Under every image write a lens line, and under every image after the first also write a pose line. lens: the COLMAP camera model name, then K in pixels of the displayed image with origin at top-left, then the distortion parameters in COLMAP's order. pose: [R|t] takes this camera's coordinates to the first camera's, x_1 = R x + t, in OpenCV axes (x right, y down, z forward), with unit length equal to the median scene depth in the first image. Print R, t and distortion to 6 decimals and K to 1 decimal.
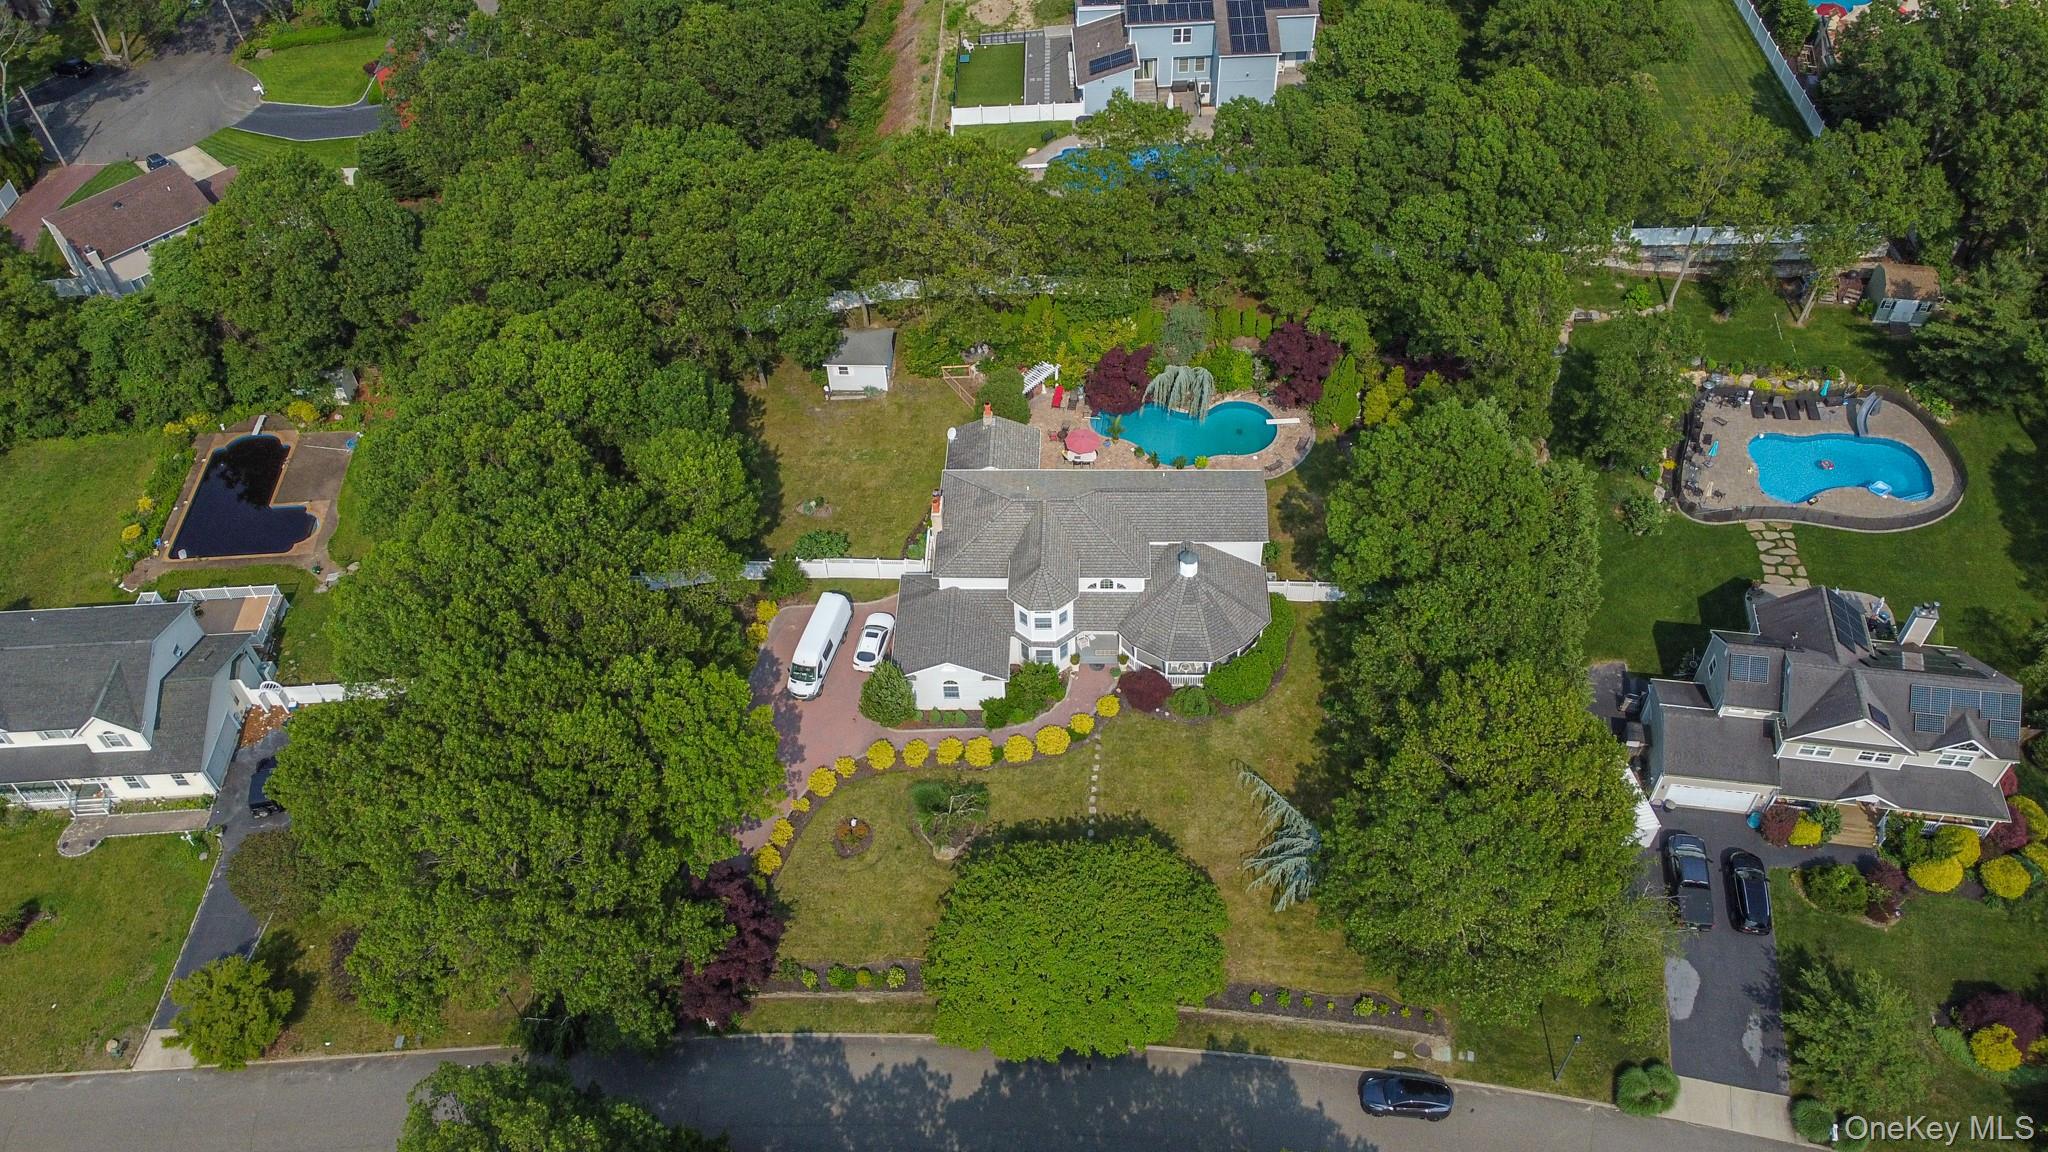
lens RADIAL K [[1574.1, 0, 1024.0], [0, 1574.1, 576.0], [0, 0, 1]] dist [-0.000742, -0.002831]
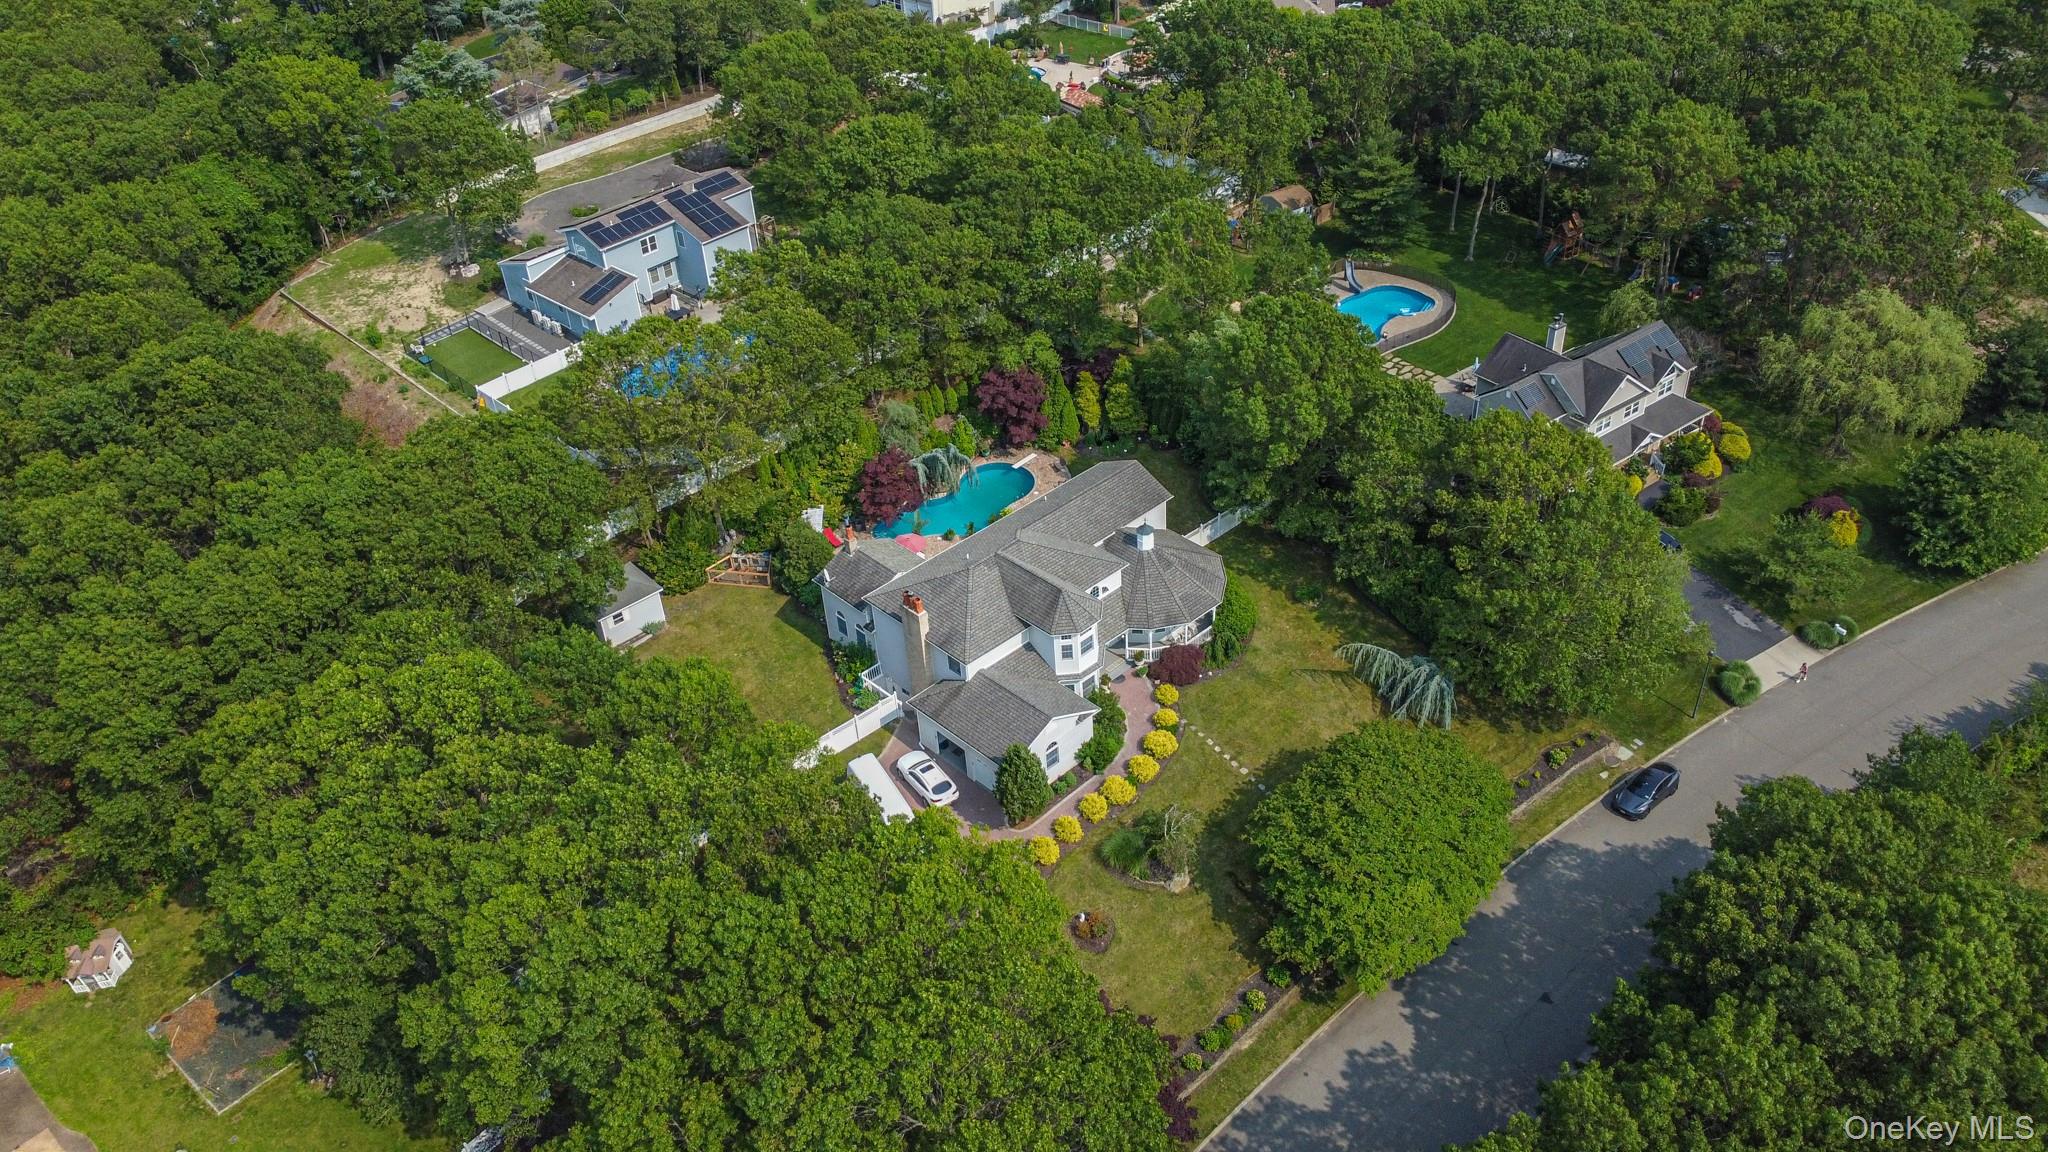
lens RADIAL K [[1490.4, 0, 1011.0], [0, 1490.4, 616.6], [0, 0, 1]] dist [-0.000230, -0.001515]
pose [[0.708437, -0.437358, 0.553928, -0.507464], [0.546185, 0.836810, -0.037824, 0.024022], [-0.446990, 0.329343, 0.831705, 0.254923]]
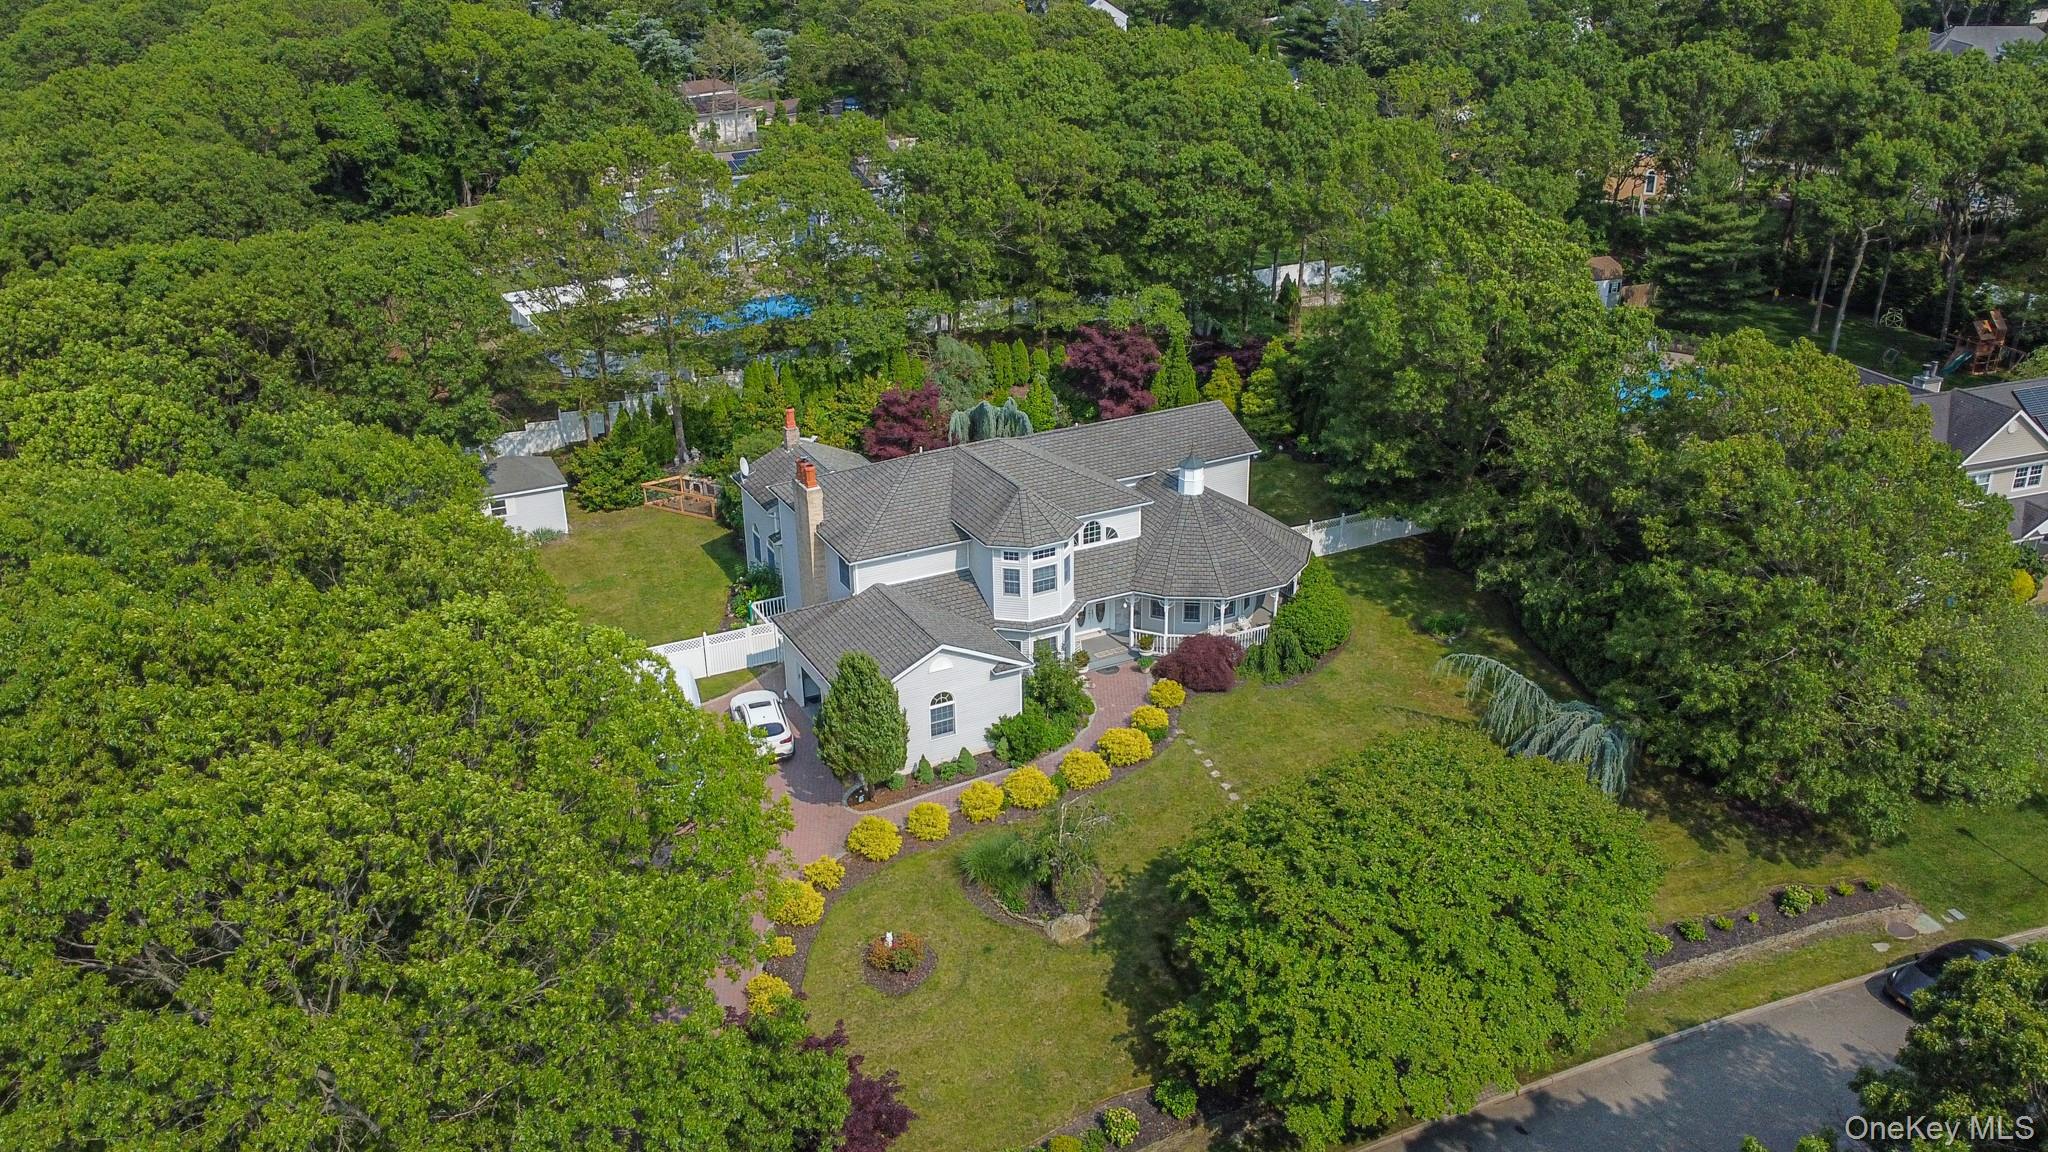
lens RADIAL K [[1636.4, 0, 1024.0], [0, 1636.4, 576.0], [0, 0, 1]] dist [-0.001404, 0.004025]
pose [[0.874018, -0.176332, 0.452769, -0.287091], [0.349398, 0.875630, -0.333457, 0.240524], [-0.337658, 0.449644, 0.826926, 0.451552]]
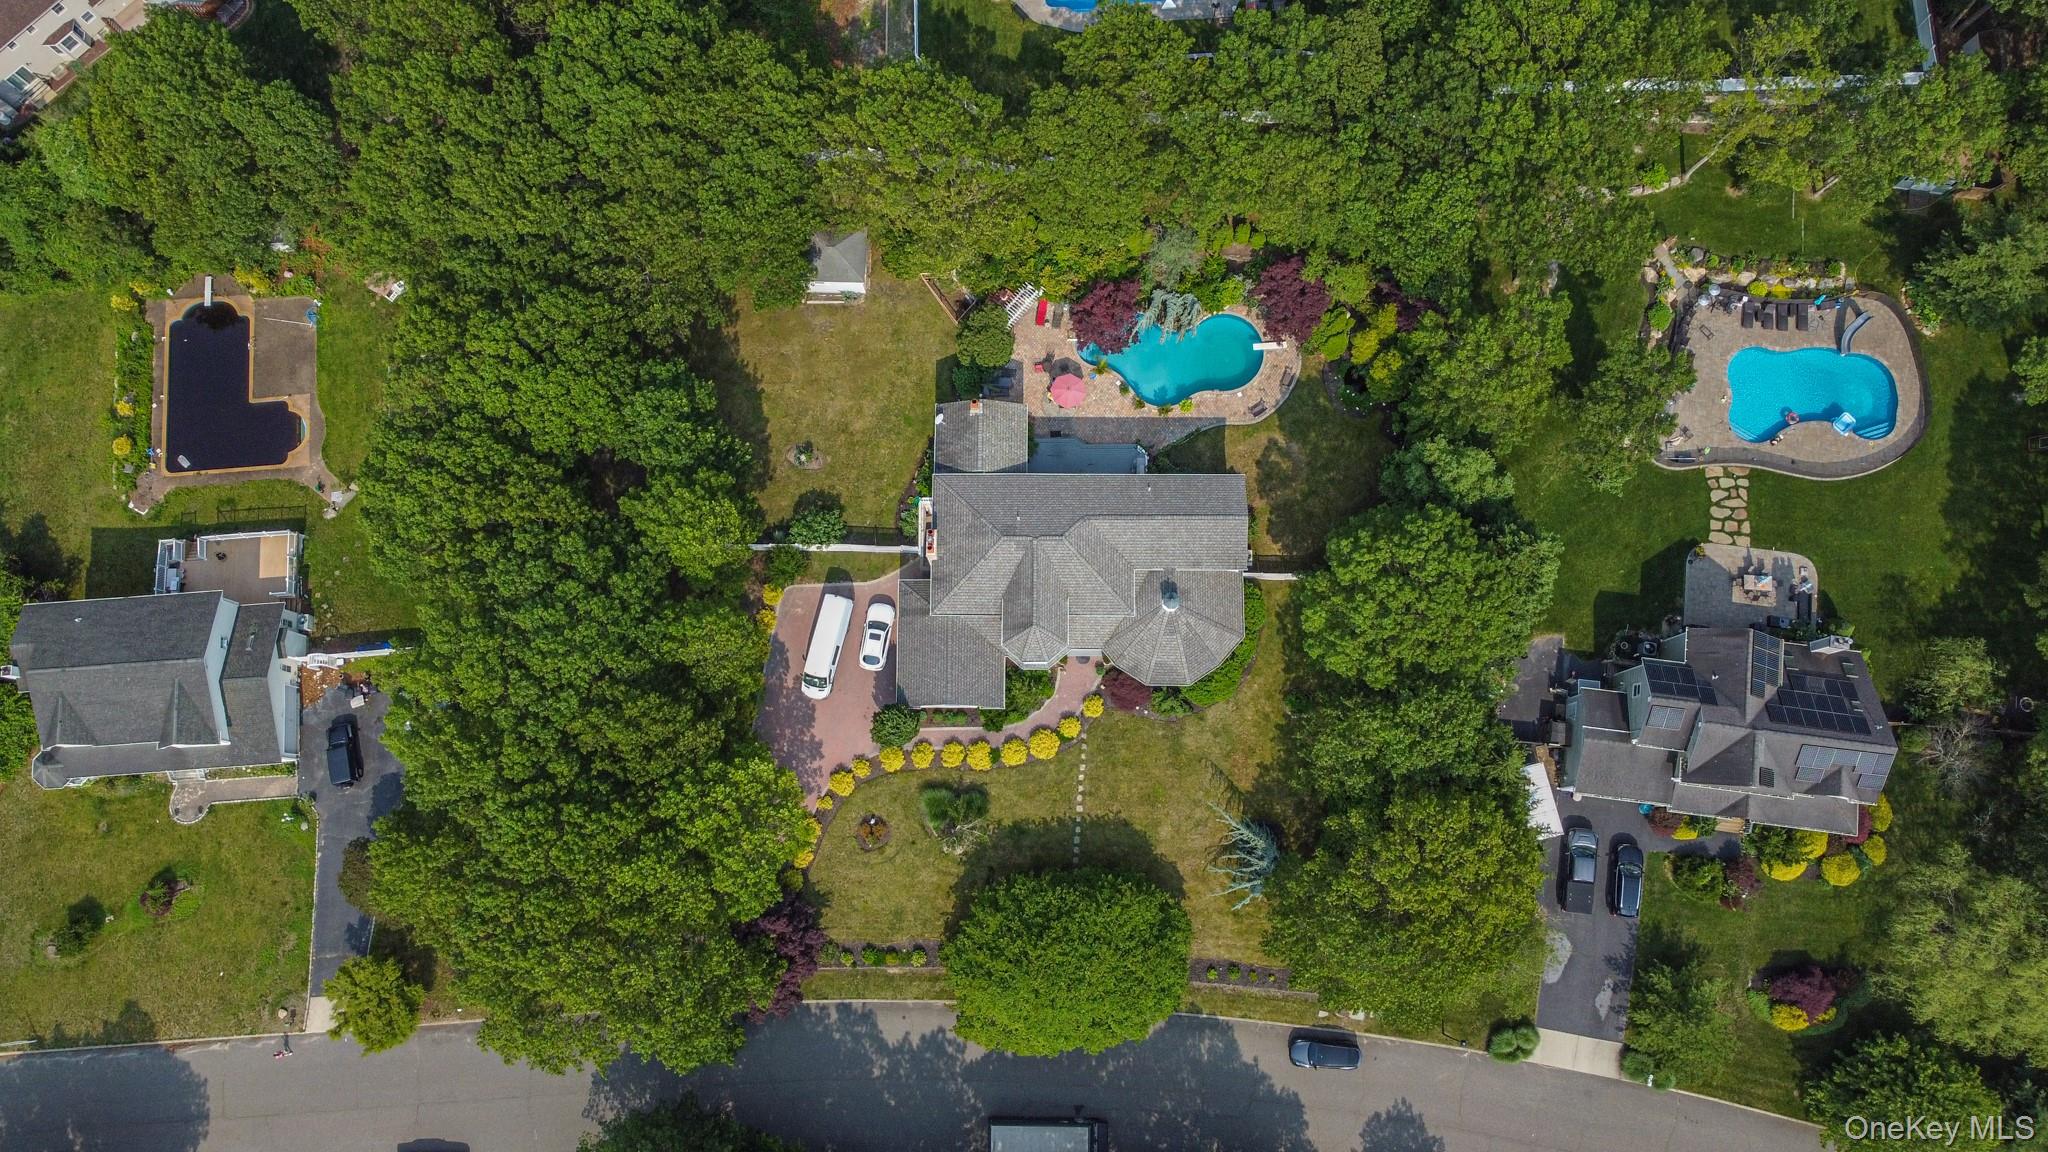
lens RADIAL K [[1545.9, 0, 1024.0], [0, 1545.9, 576.0], [0, 0, 1]] dist [0.000963, -0.008539]
pose [[0.999502, -0.023737, 0.020784, -0.015928], [0.009583, 0.856035, 0.516828, -0.560654], [-0.030060, -0.516372, 0.855837, 0.114507]]
